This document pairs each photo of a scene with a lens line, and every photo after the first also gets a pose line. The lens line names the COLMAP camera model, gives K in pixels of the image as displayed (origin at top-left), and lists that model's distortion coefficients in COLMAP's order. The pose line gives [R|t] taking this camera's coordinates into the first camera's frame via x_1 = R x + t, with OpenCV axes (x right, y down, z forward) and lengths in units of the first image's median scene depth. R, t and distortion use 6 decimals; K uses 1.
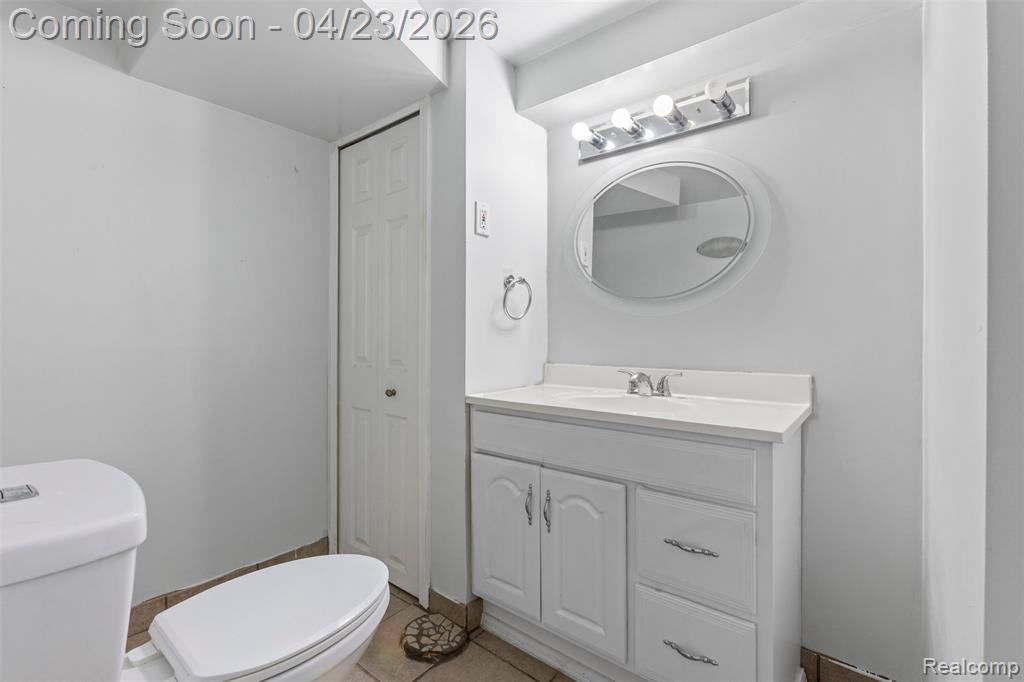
lens RADIAL K [[465.2, 0, 518.8], [0, 465.2, 336.3], [0, 0, 1]] dist [-0.009880, 0.009319]
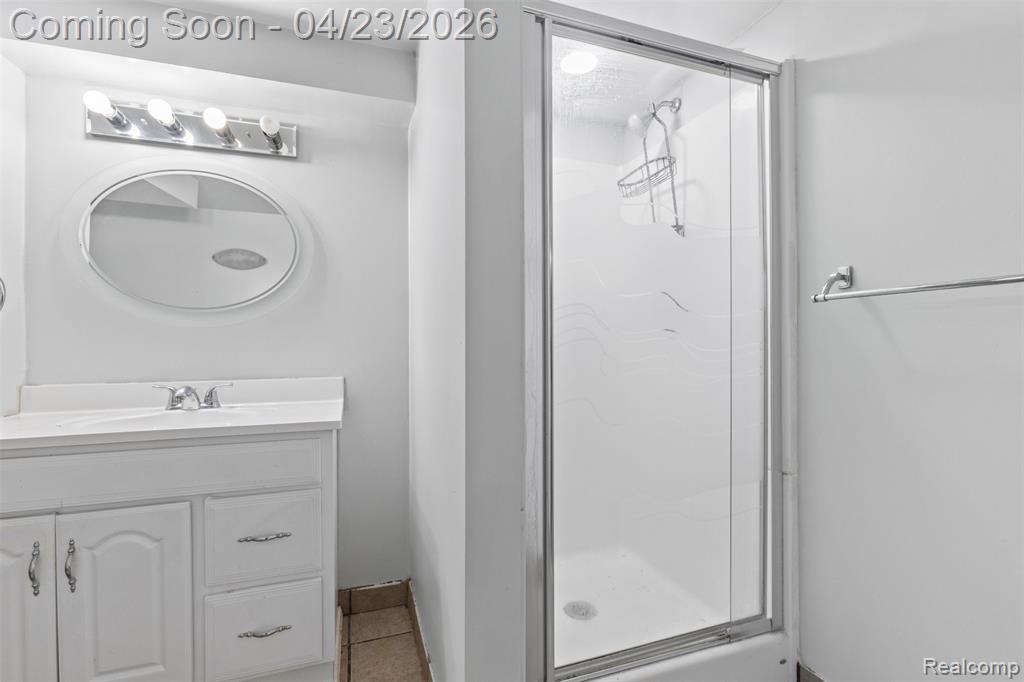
lens RADIAL K [[465.2, 0, 511.6], [0, 465.2, 341.8], [0, 0, 1]] dist [-0.009880, 0.009319]
pose [[0.528827, 0.000645, 0.848729, -0.201293], [0.005371, 0.999977, -0.004106, -0.005732], [-0.848713, 0.006730, 0.528811, -0.074206]]
